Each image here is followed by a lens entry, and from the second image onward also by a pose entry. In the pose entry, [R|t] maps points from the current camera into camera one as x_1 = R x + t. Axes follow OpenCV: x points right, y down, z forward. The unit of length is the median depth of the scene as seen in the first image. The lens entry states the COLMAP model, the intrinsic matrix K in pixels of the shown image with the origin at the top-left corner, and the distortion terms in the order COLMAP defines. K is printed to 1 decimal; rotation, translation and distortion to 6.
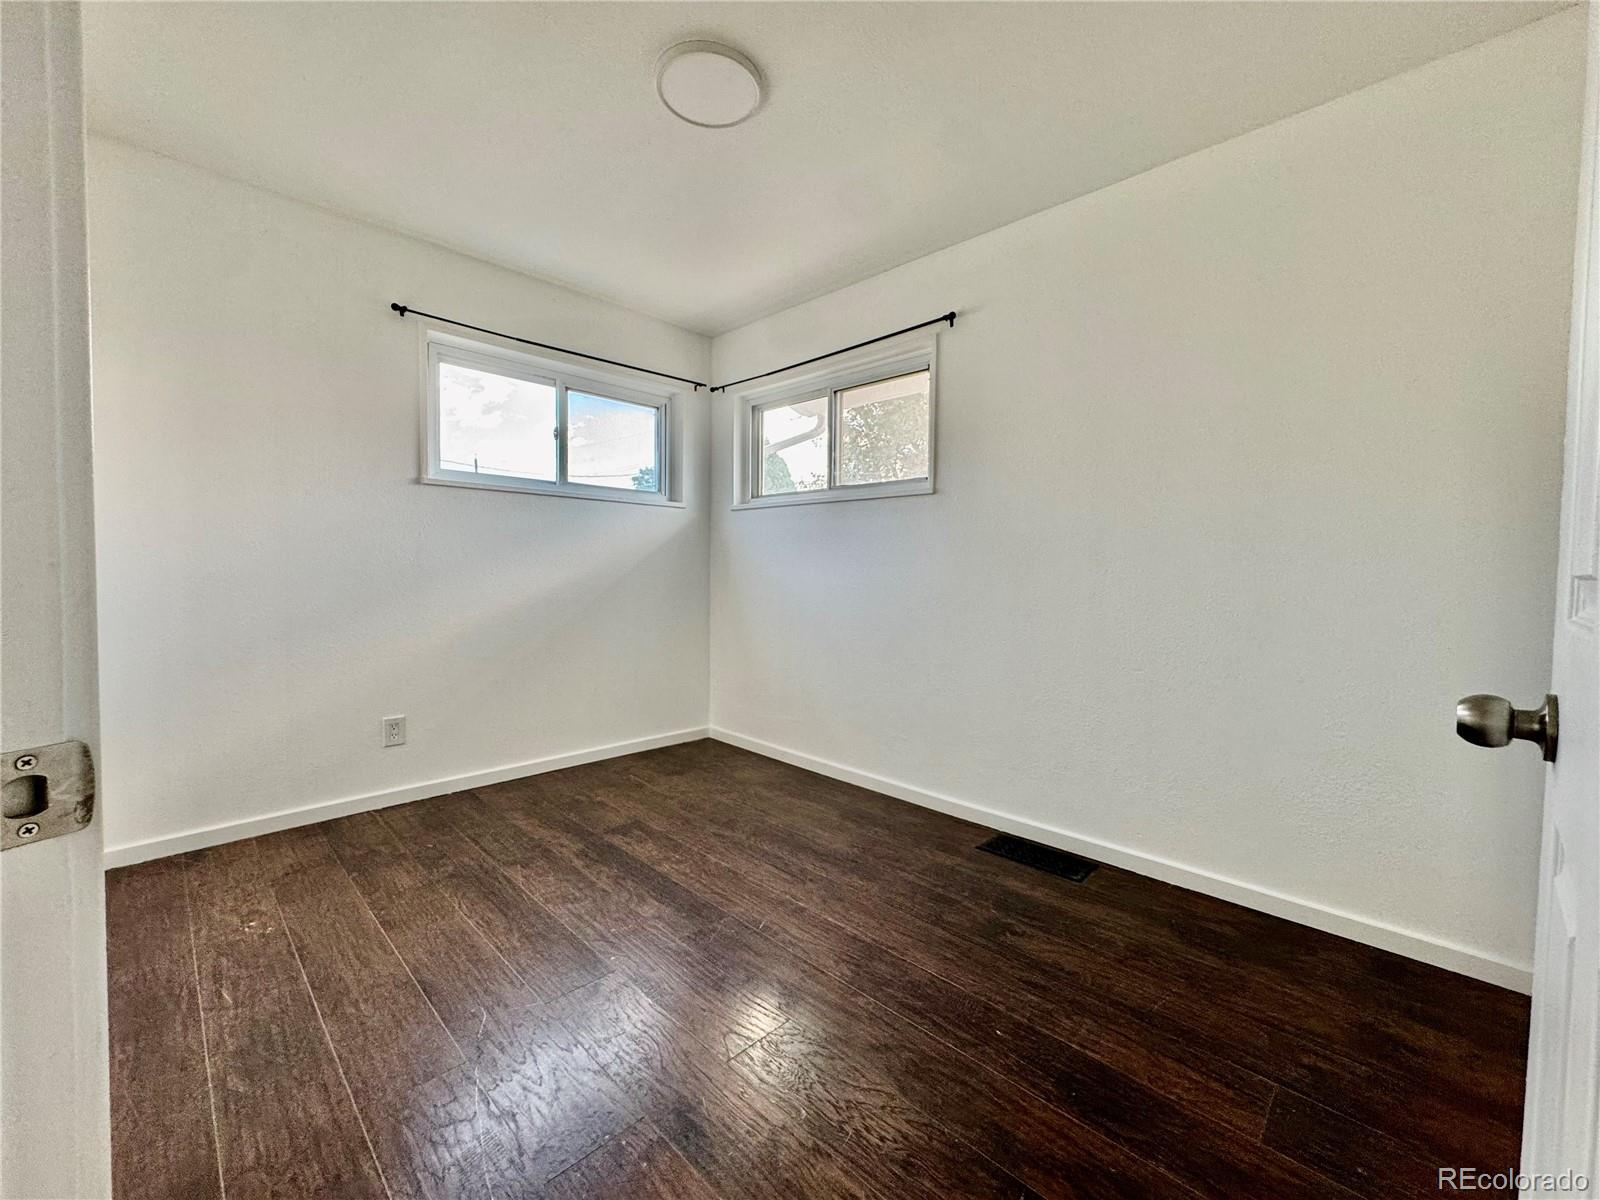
lens RADIAL K [[640.9, 0, 798.3], [0, 640.9, 598.1], [0, 0, 1]] dist [-0.002482, 0.000241]
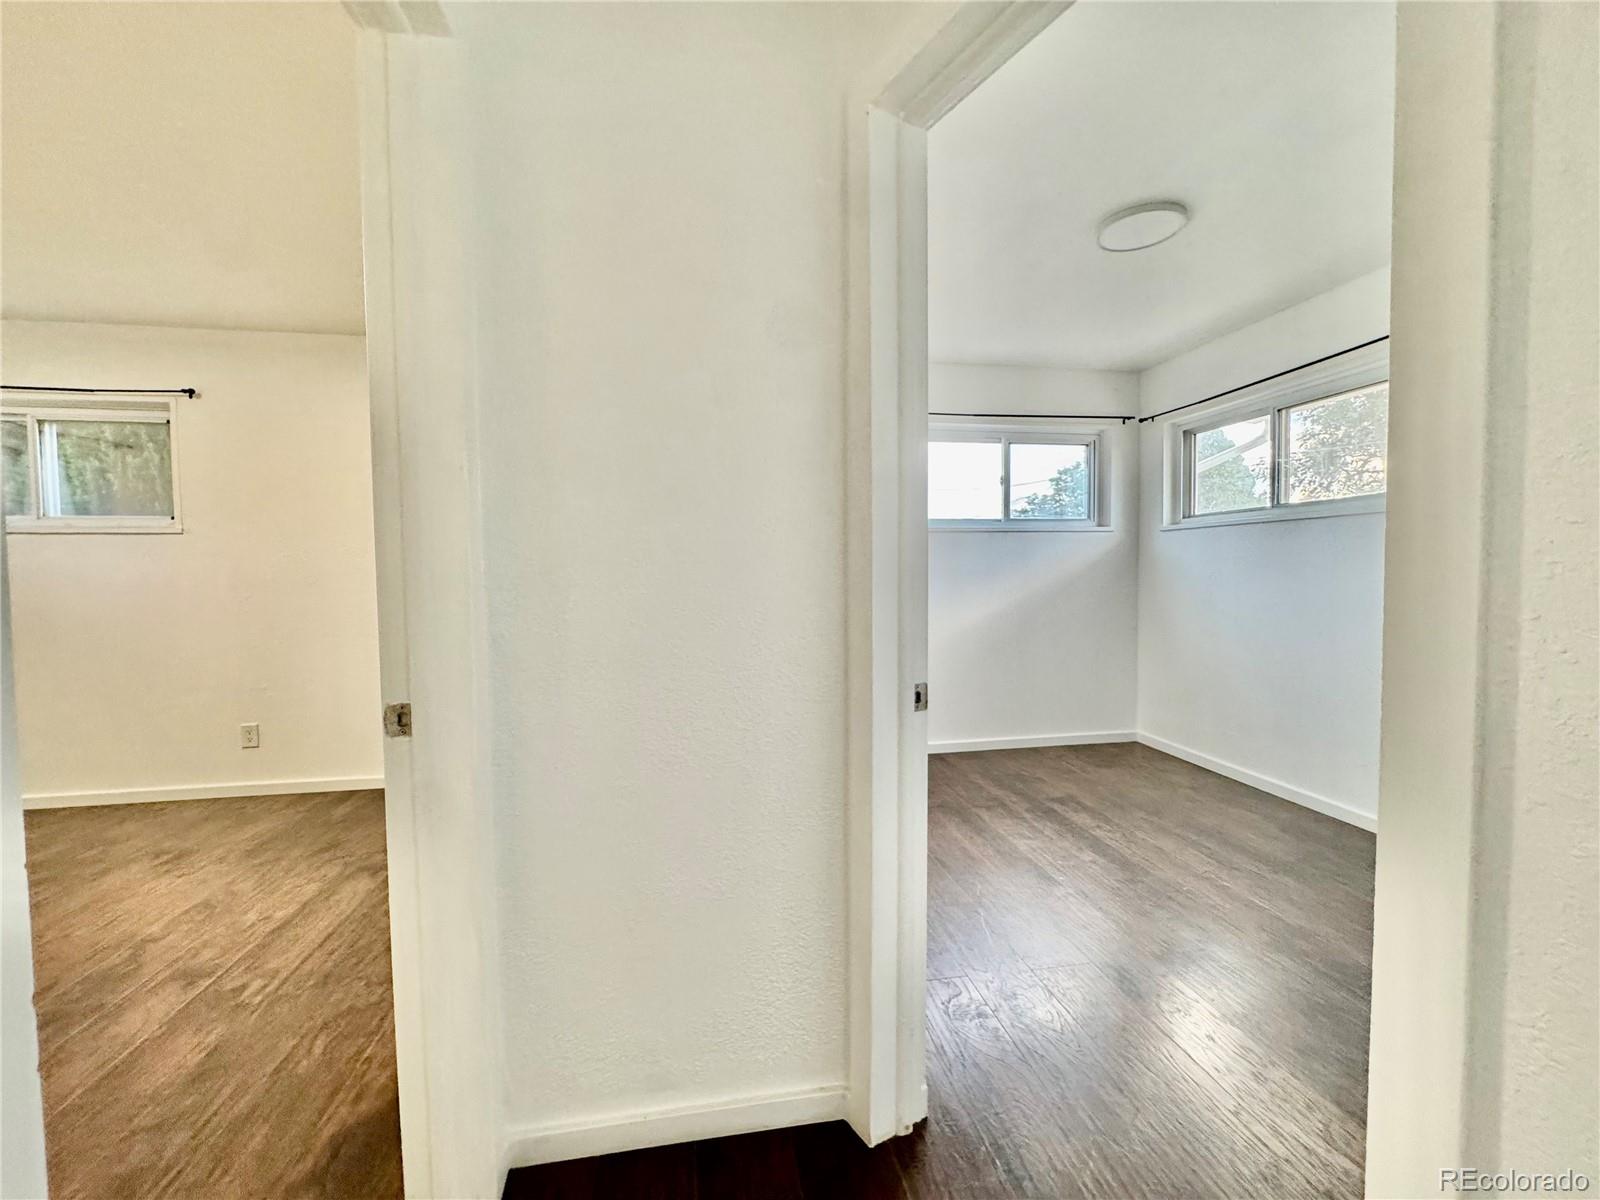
lens RADIAL K [[640.9, 0, 798.3], [0, 640.9, 598.1], [0, 0, 1]] dist [-0.002482, 0.000241]
pose [[0.811964, 0.002202, -0.583703, 0.036100], [-0.003273, 0.999994, -0.000781, -0.028374], [0.583698, 0.002545, 0.811967, -0.282115]]
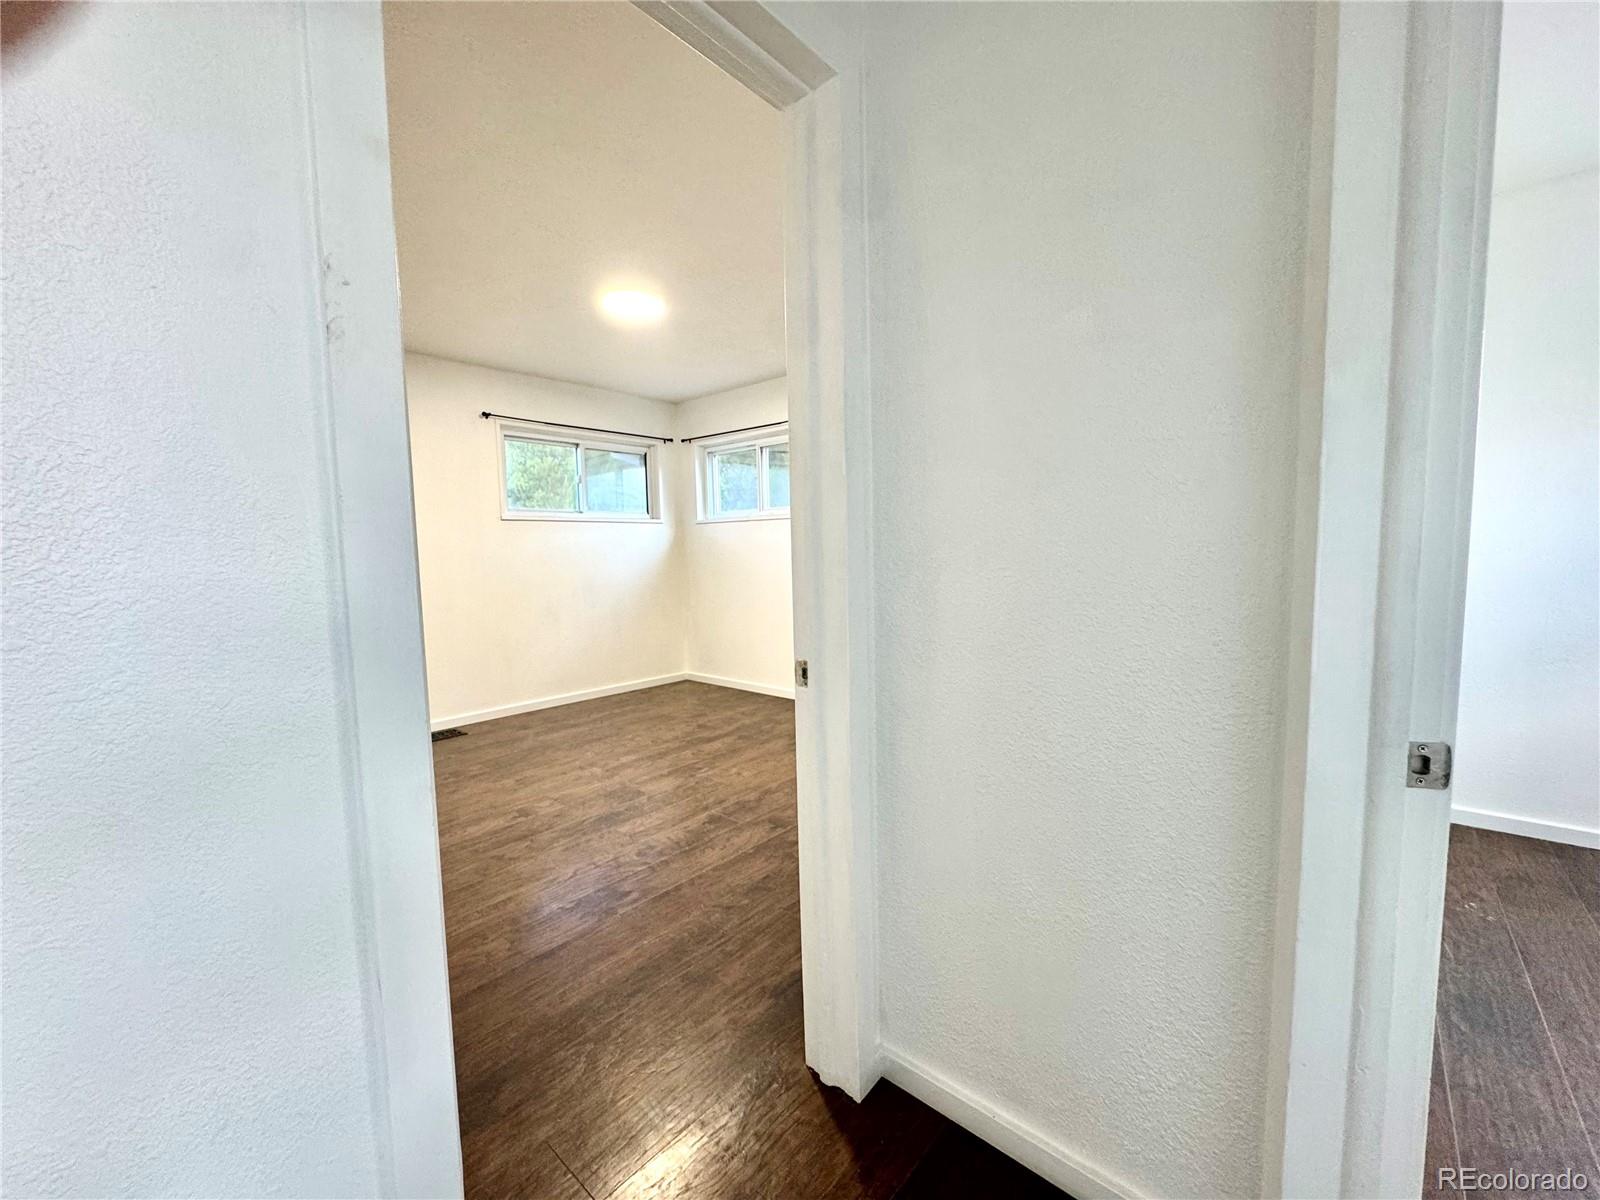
lens RADIAL K [[641.8, 0, 798.7], [0, 641.8, 597.3], [0, 0, 1]] dist [-0.002992, 0.000132]
pose [[0.058643, 0.065418, -0.996133, 0.088510], [-0.021181, 0.997707, 0.064275, -0.040863], [0.998054, 0.017330, 0.059894, -0.145949]]
